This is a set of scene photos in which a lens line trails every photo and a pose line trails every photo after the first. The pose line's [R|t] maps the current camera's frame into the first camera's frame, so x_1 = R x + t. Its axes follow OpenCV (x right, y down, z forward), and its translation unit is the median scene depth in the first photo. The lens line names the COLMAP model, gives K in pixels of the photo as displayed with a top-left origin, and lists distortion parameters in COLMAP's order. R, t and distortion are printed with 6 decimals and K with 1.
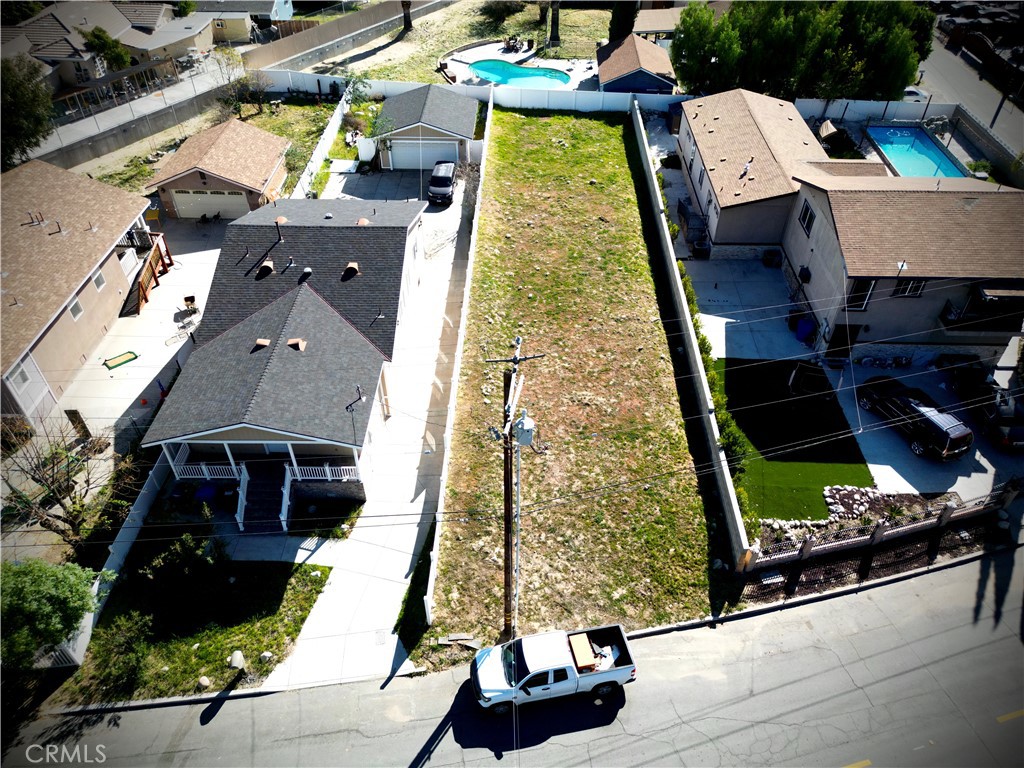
lens RADIAL K [[721.6, 0, 517.2], [0, 721.6, 386.9], [0, 0, 1]] dist [0.073274, -0.073727]
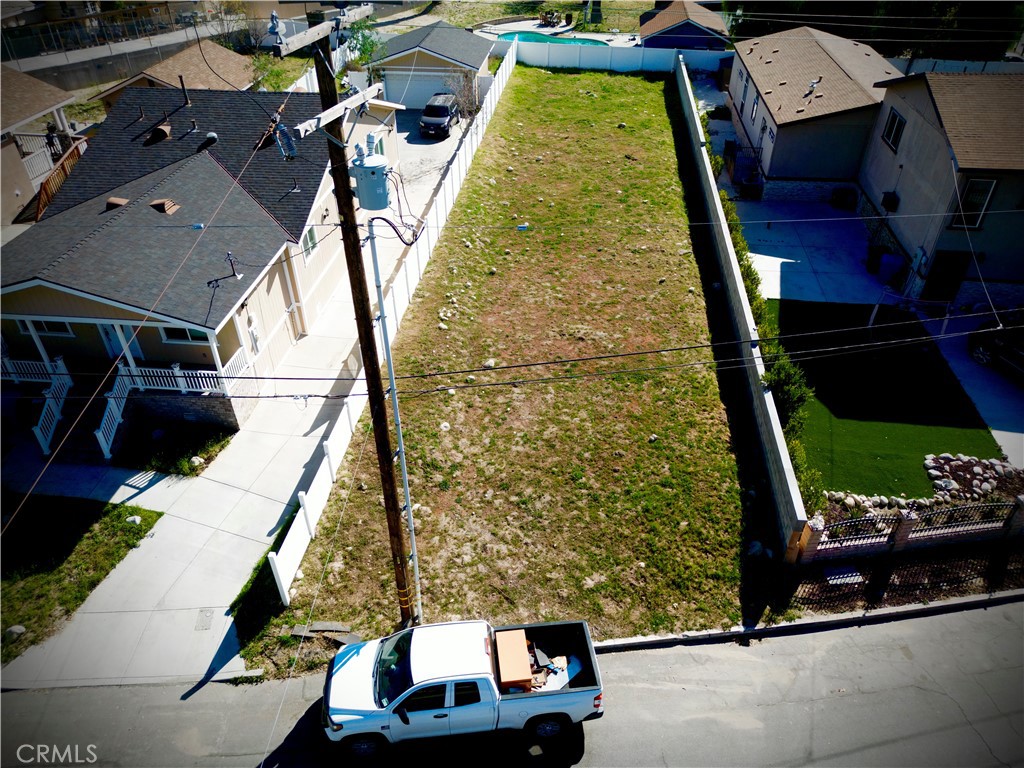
lens RADIAL K [[721.6, 0, 517.2], [0, 721.6, 386.9], [0, 0, 1]] dist [0.073274, -0.073727]
pose [[0.996188, 0.047471, -0.073182, 0.078284], [-0.053710, 0.994865, -0.085788, 0.122260], [0.068734, 0.089391, 0.993622, 0.247103]]
